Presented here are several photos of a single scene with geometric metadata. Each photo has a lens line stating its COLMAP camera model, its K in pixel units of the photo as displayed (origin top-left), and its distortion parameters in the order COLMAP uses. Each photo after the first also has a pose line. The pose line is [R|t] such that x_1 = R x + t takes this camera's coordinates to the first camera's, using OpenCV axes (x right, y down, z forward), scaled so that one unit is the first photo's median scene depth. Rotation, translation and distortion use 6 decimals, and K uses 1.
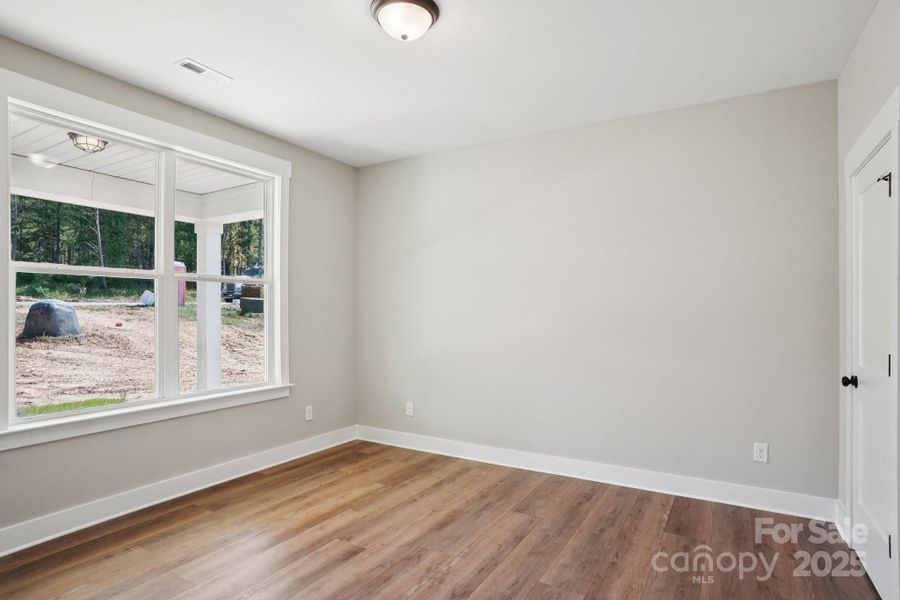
lens RADIAL K [[488.3, 0, 448.6], [0, 488.3, 312.0], [0, 0, 1]] dist [-0.002181, 0.001010]
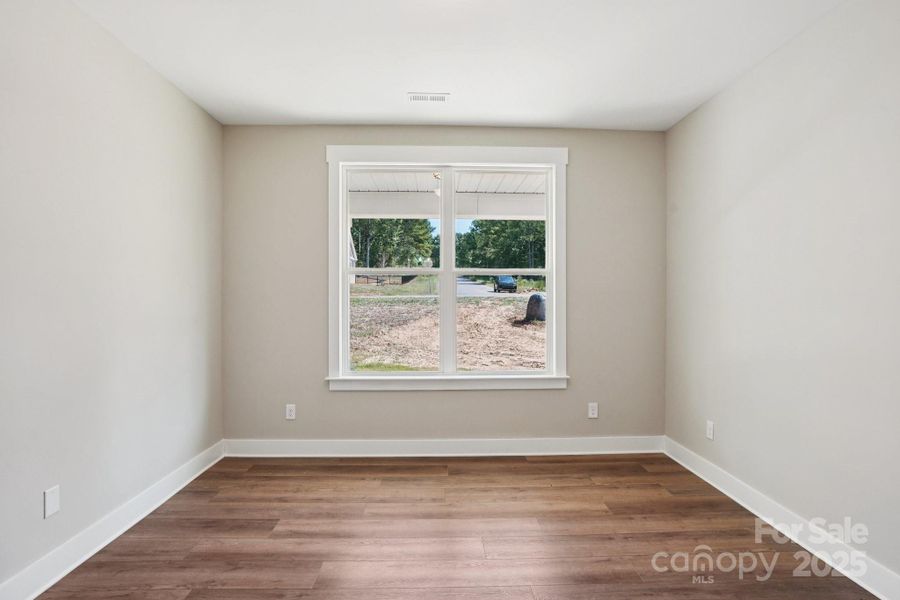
lens RADIAL K [[478.2, 0, 453.7], [0, 478.2, 299.1], [0, 0, 1]] dist [-0.083707, 0.052626]
pose [[0.551408, -0.003806, -0.834227, 0.356769], [-0.002362, 0.999978, -0.006123, 0.001765], [0.834233, 0.005346, 0.551387, 0.311118]]
